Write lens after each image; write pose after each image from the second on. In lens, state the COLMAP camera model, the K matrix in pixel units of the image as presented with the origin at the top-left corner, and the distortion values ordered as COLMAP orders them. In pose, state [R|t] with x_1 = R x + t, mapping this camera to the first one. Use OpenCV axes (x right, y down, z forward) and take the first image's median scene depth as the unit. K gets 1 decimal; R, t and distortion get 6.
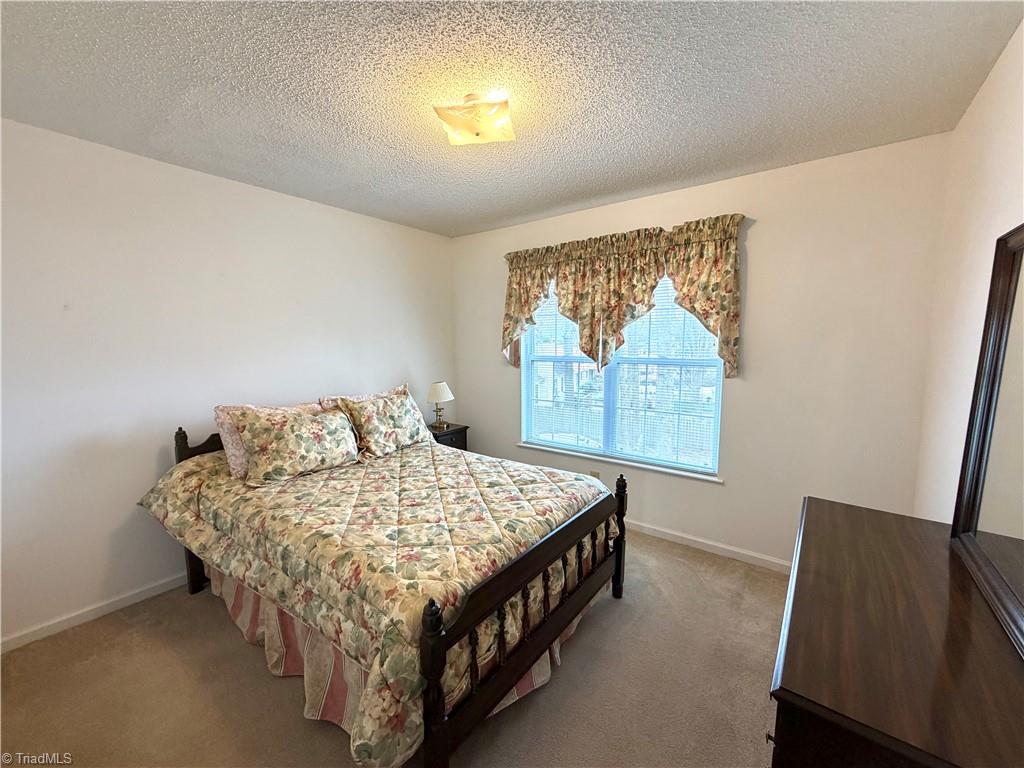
lens RADIAL K [[406.9, 0, 513.7], [0, 406.9, 387.0], [0, 0, 1]] dist [-0.000813, -0.000060]
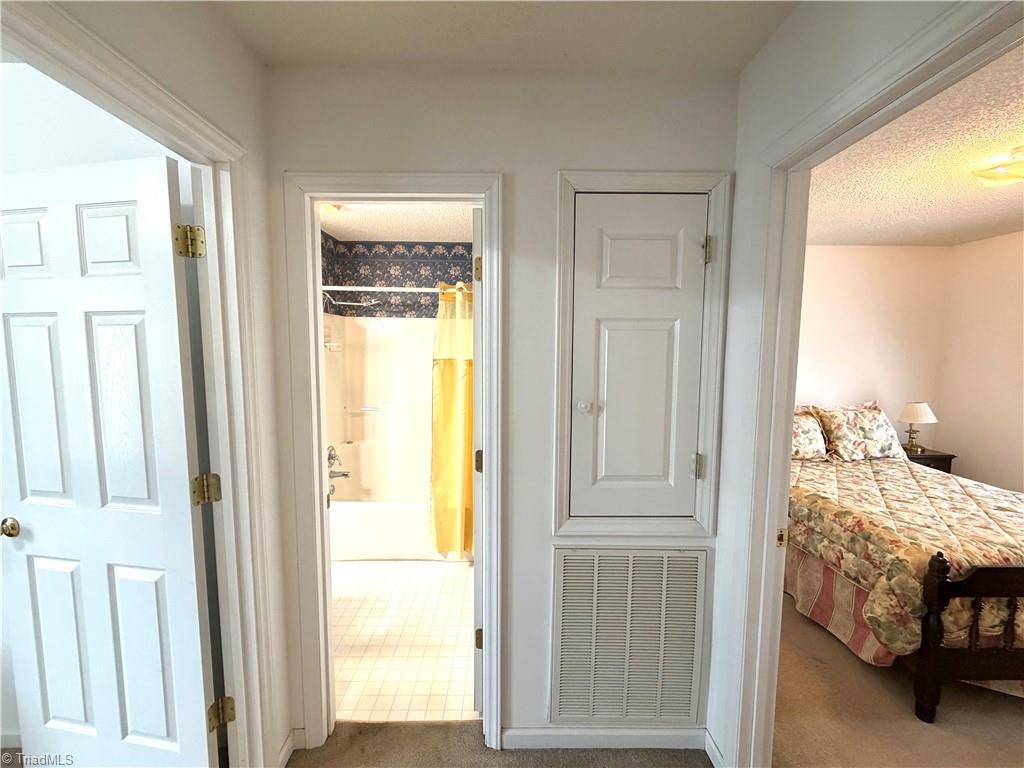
lens RADIAL K [[406.9, 0, 509.6], [0, 406.9, 384.5], [0, 0, 1]] dist [-0.000813, -0.000060]
pose [[0.606981, 0.072488, -0.791404, -0.021027], [-0.095804, 0.995243, 0.017680, 0.038007], [0.788921, 0.065088, 0.611038, -0.618367]]
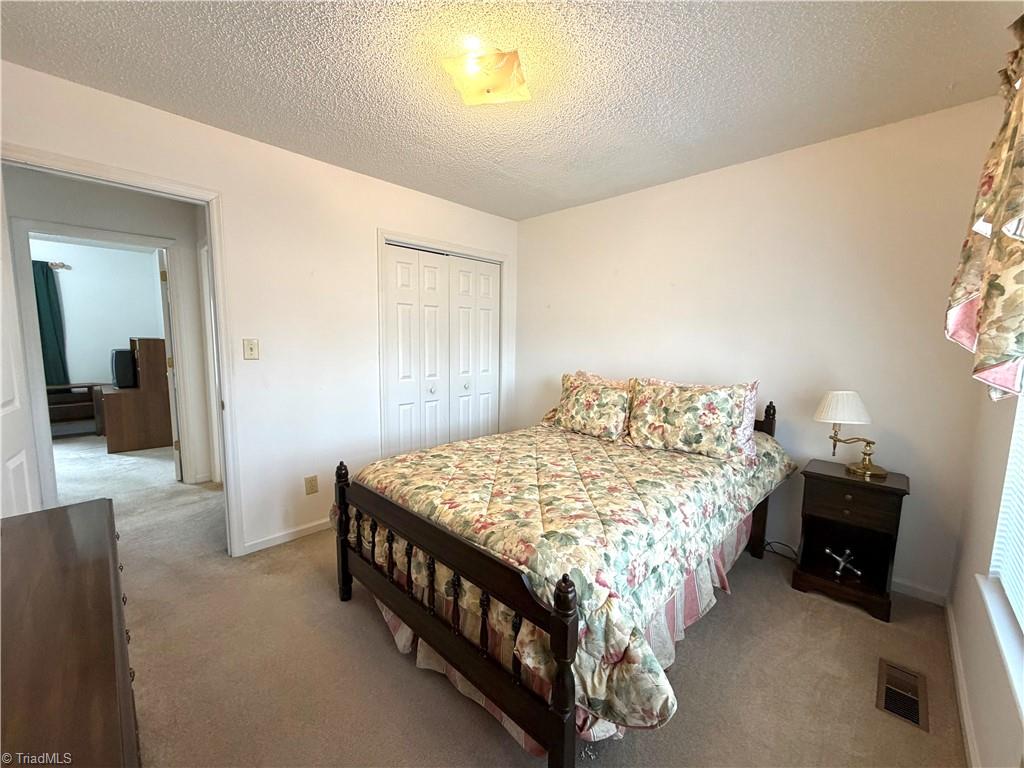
lens RADIAL K [[406.9, 0, 508.7], [0, 406.9, 382.7], [0, 0, 1]] dist [-0.000813, -0.000060]
pose [[-0.121459, 0.109074, -0.986585, 0.799628], [-0.124647, 0.984400, 0.124178, -0.063600], [0.984739, 0.138057, -0.105969, 1.063570]]
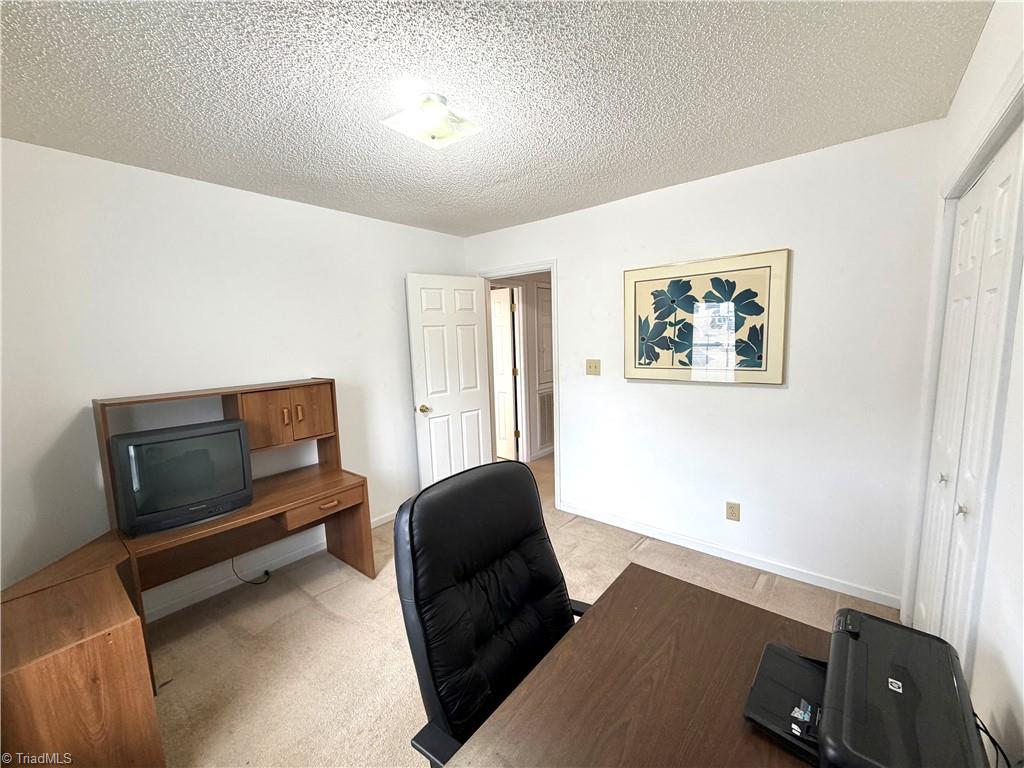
lens RADIAL K [[406.9, 0, 511.9], [0, 406.9, 388.6], [0, 0, 1]] dist [-0.000813, -0.000060]
pose [[0.998333, -0.035841, -0.045242, -1.407341], [0.036042, 0.999344, 0.003645, 0.657124], [0.045082, -0.005270, 0.998969, -5.535051]]
